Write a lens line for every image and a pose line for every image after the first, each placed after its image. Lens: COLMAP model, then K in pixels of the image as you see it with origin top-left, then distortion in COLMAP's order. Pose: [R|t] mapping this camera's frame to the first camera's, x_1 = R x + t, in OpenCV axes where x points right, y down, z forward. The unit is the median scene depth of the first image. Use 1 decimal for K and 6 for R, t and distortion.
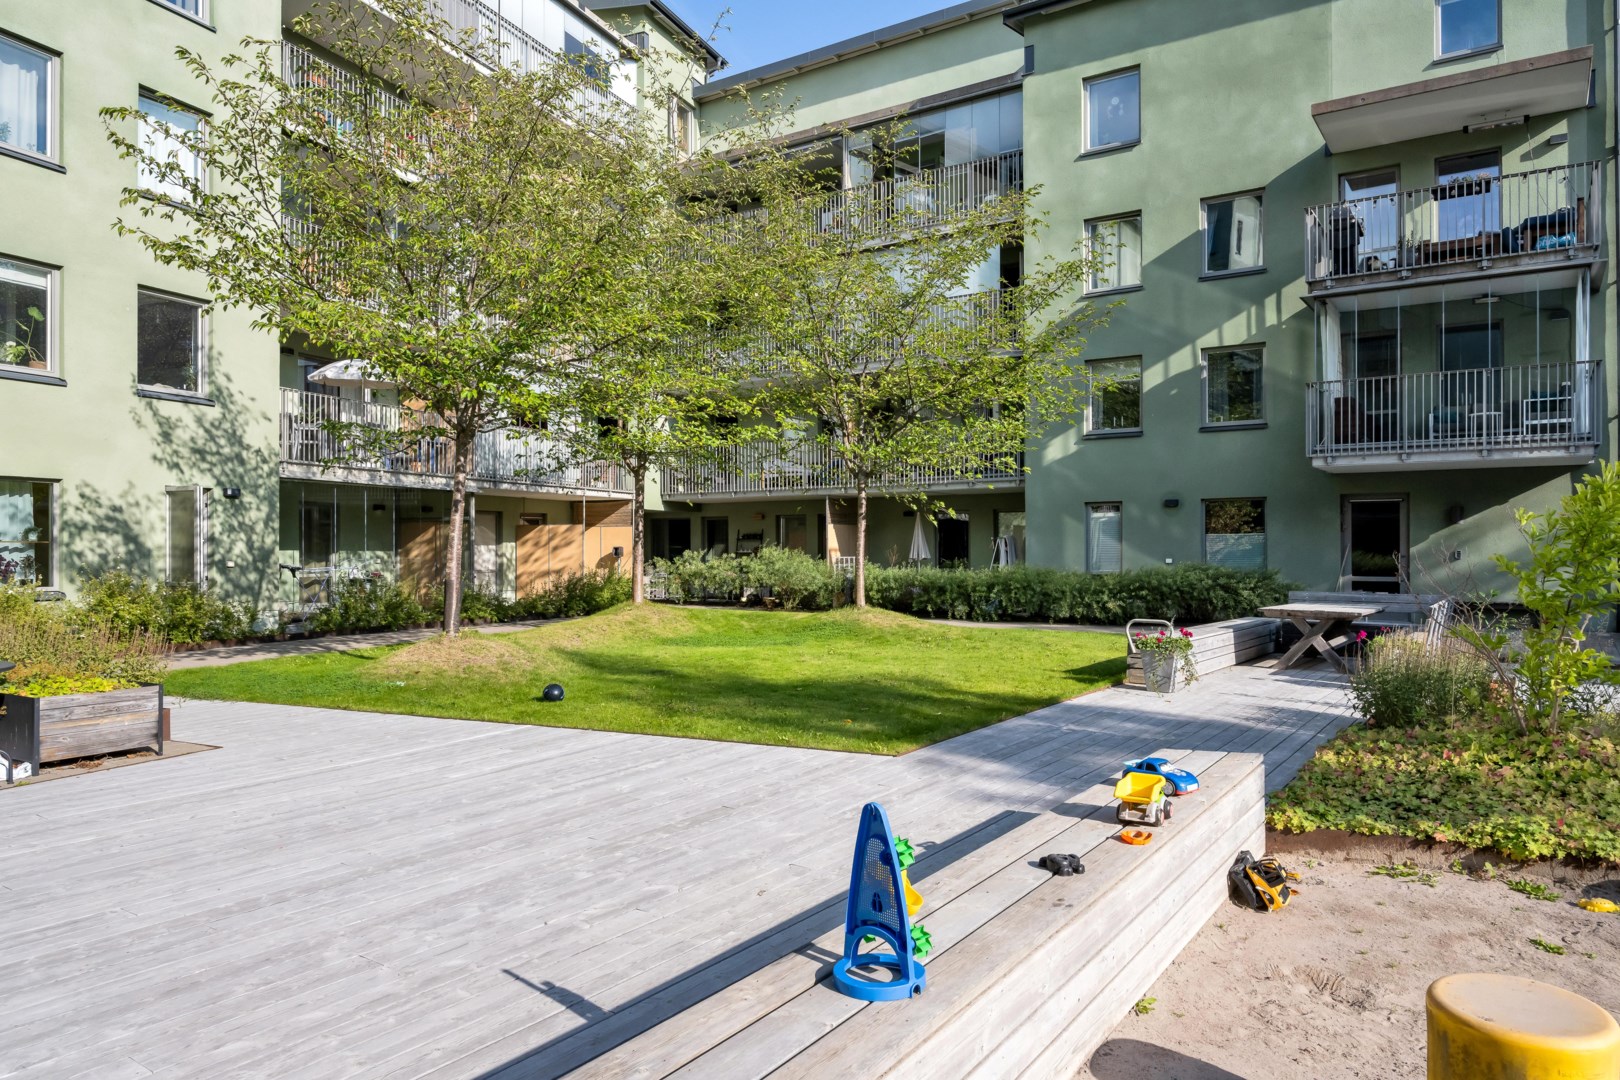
lens RADIAL K [[1113.0, 0, 814.4], [0, 1113.0, 544.0], [0, 0, 1]] dist [-0.004773, 0.004120]
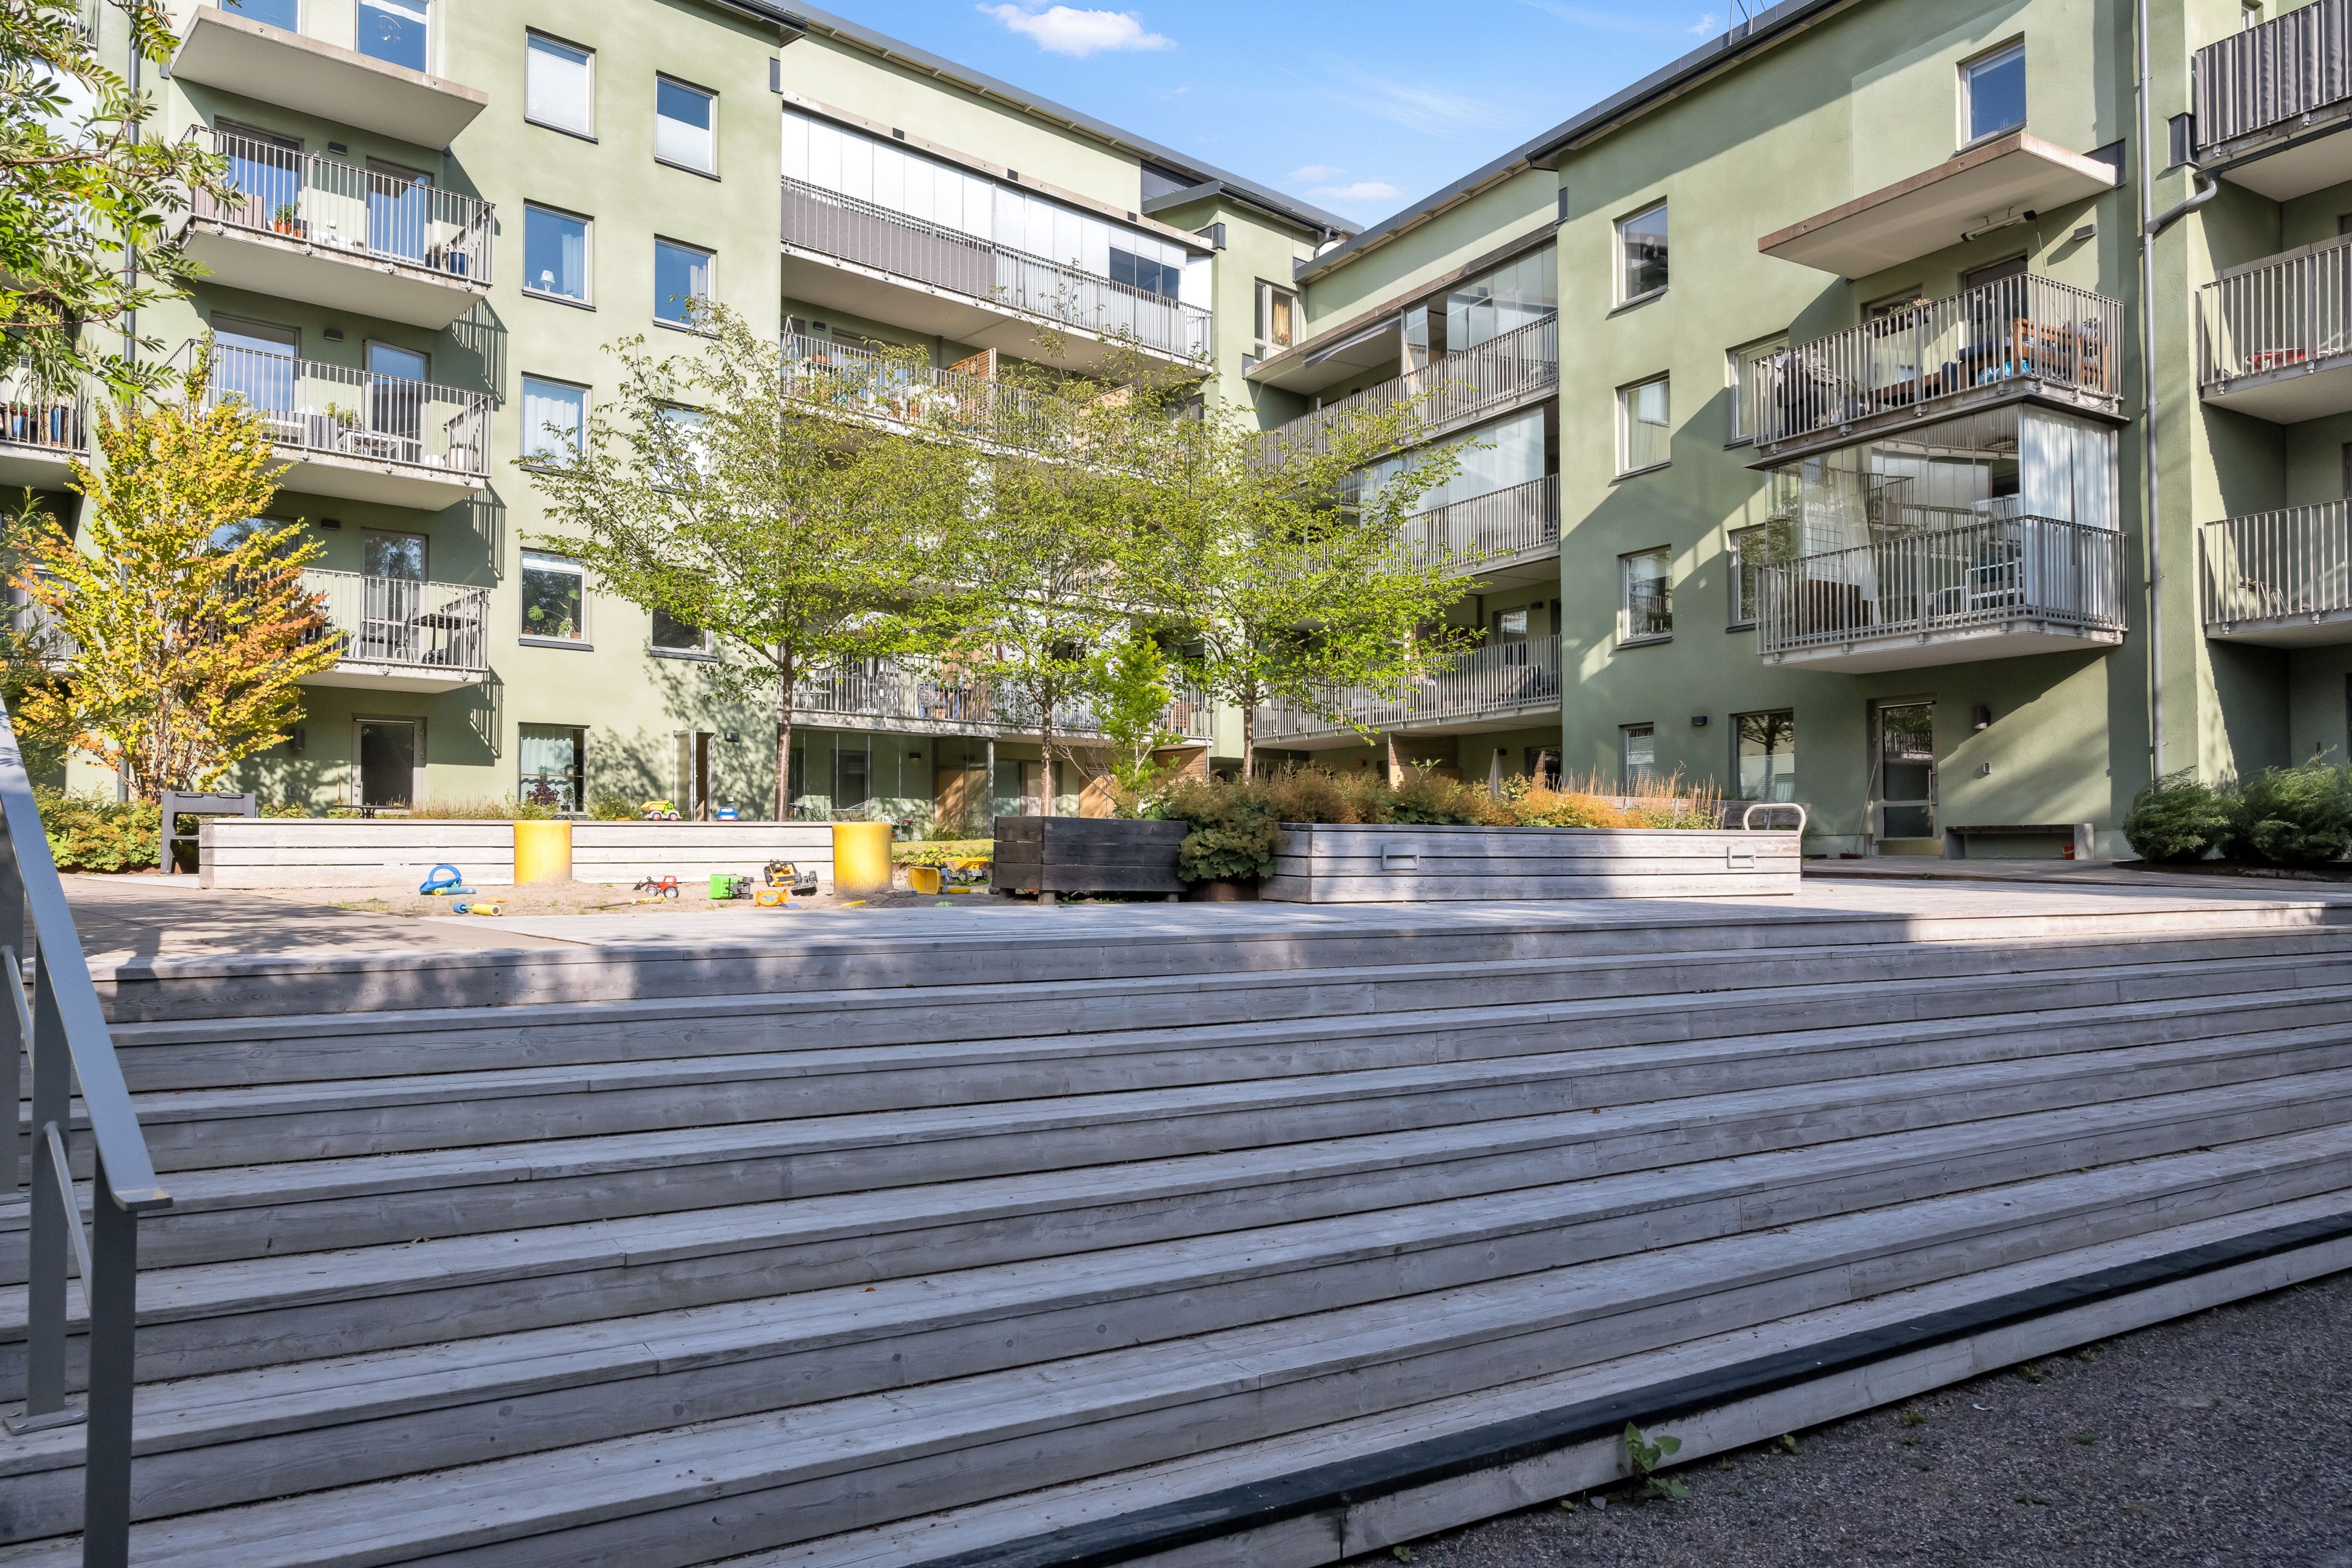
lens RADIAL K [[1615.9, 0, 1135.5], [0, 1615.9, 835.1], [0, 0, 1]] dist [-0.004773, 0.004120]
pose [[0.903407, -0.007498, -0.428718, 0.529036], [0.003574, 0.999944, -0.009956, 0.068656], [0.428769, 0.007462, 0.903383, -0.305831]]
